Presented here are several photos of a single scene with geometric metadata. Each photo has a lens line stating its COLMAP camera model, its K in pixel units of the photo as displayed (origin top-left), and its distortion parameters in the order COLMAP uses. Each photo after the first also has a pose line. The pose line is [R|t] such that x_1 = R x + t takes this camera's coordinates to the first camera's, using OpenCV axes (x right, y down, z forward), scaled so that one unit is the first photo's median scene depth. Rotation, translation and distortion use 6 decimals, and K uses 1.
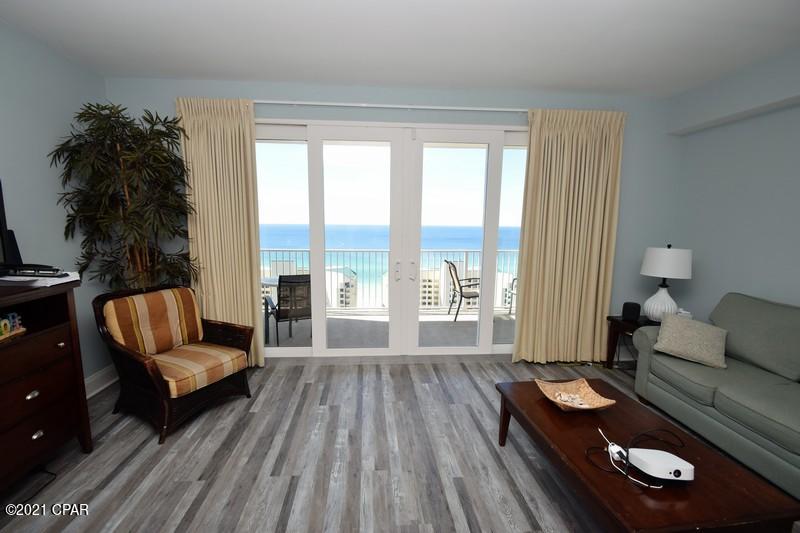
lens RADIAL K [[348.7, 0, 389.7], [0, 348.7, 277.0], [0, 0, 1]] dist [0.007627, -0.014140]
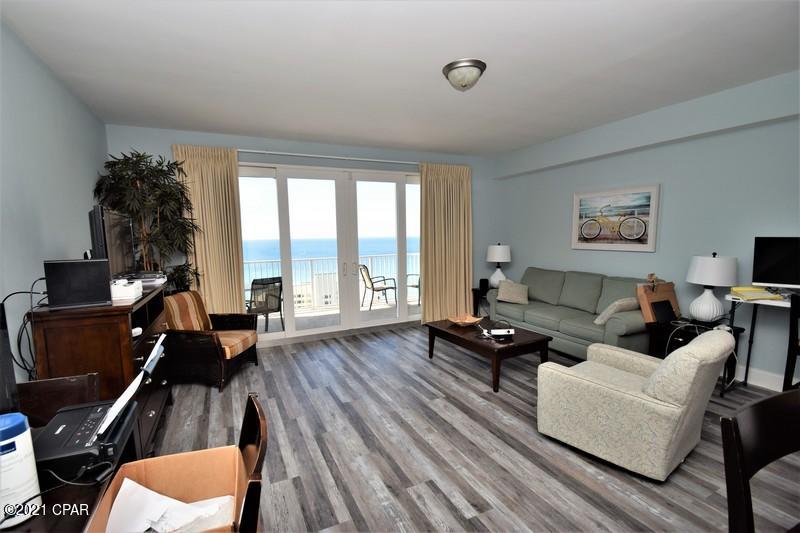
lens RADIAL K [[357.0, 0, 390.5], [0, 357.0, 277.8], [0, 0, 1]] dist [0.000072, -0.015302]
pose [[0.930813, -0.073160, 0.358100, -0.369751], [0.086405, 0.996037, -0.021104, 0.072820], [-0.355136, 0.050585, 0.933445, -0.484467]]
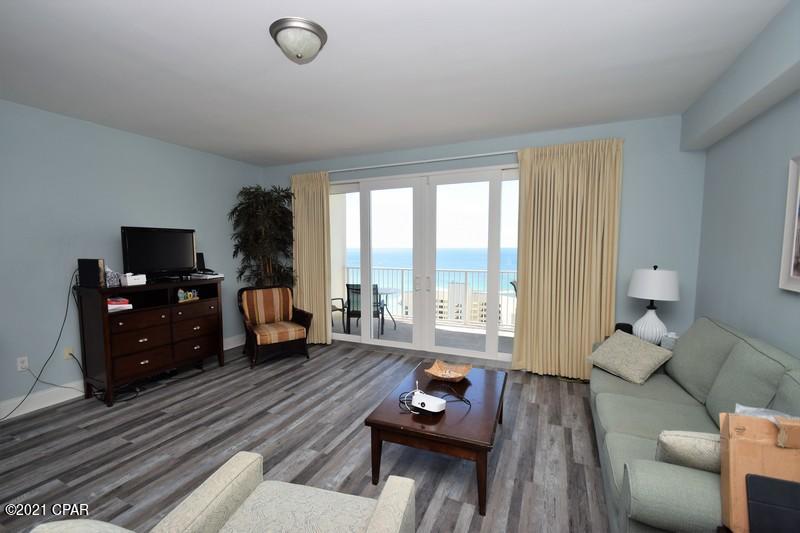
lens RADIAL K [[348.7, 0, 389.7], [0, 348.7, 277.0], [0, 0, 1]] dist [0.007627, -0.014140]
pose [[0.878044, 0.029008, -0.477699, 0.625333], [-0.060473, 0.996886, -0.050618, 0.034396], [0.474743, 0.073333, 0.877064, -0.219597]]
